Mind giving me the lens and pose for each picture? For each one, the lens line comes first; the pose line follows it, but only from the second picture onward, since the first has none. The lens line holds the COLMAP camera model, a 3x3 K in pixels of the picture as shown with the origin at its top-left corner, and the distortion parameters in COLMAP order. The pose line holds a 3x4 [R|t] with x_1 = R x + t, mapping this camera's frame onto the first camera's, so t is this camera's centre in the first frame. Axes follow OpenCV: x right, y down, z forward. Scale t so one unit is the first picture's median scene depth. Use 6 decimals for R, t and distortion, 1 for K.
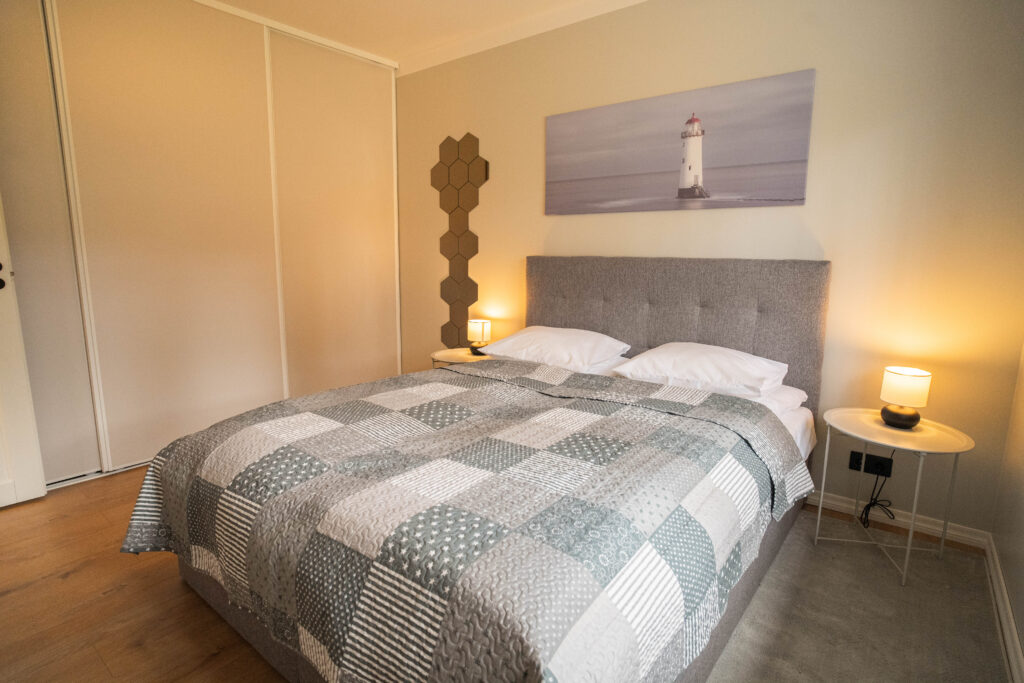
lens RADIAL K [[545.2, 0, 518.2], [0, 545.2, 342.6], [0, 0, 1]] dist [-0.031004, 0.002922]
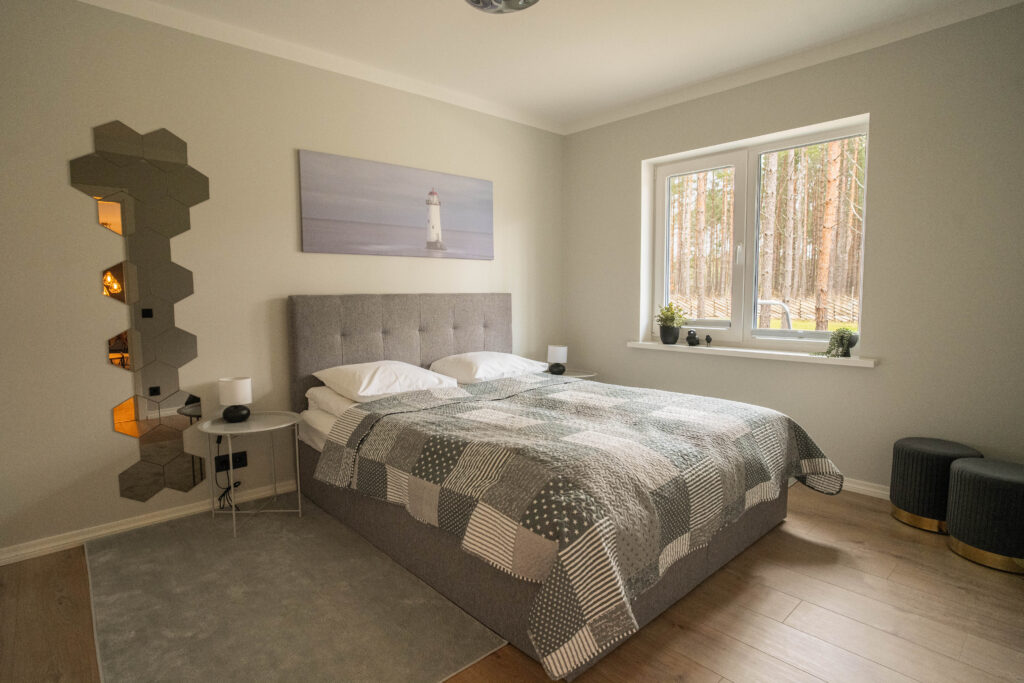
lens RADIAL K [[543.2, 0, 511.9], [0, 543.2, 340.9], [0, 0, 1]] dist [-0.023683, -0.000504]
pose [[0.142653, -0.085175, 0.986101, -0.902789], [0.183512, 0.981292, 0.058212, -0.079039], [-0.972612, 0.172657, 0.155615, 0.581950]]
